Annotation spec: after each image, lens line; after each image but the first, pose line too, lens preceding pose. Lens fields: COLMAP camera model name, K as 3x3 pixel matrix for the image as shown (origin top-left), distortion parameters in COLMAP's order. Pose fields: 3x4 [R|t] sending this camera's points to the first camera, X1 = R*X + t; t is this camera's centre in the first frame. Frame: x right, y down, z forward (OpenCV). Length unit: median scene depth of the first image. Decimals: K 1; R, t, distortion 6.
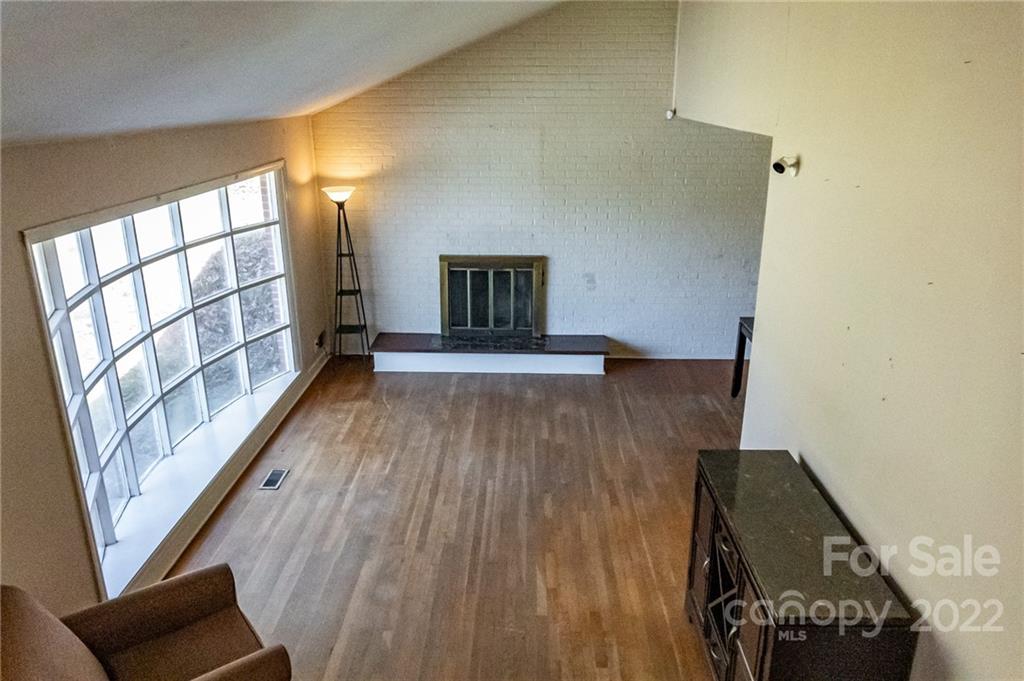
lens RADIAL K [[715.1, 0, 507.2], [0, 715.1, 337.5], [0, 0, 1]] dist [-0.018936, 0.004341]
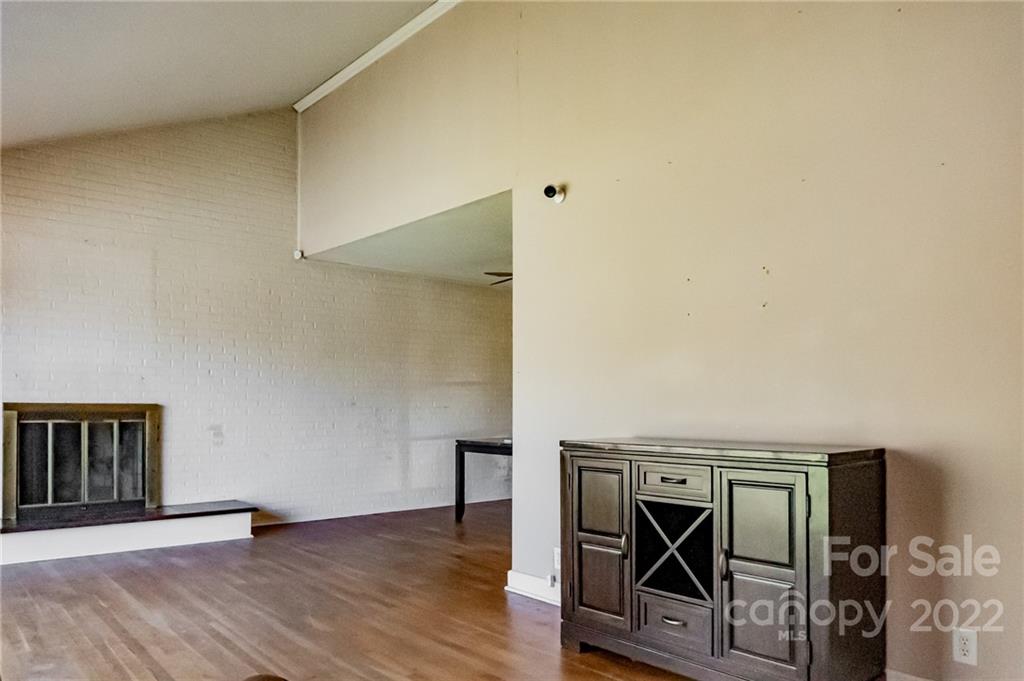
lens RADIAL K [[715.1, 0, 497.0], [0, 715.1, 401.8], [0, 0, 1]] dist [-0.018936, 0.004341]
pose [[0.747492, 0.009818, 0.664198, -0.263084], [0.201237, 0.949557, -0.240509, 0.205759], [-0.633055, 0.313440, 0.707811, 0.251089]]
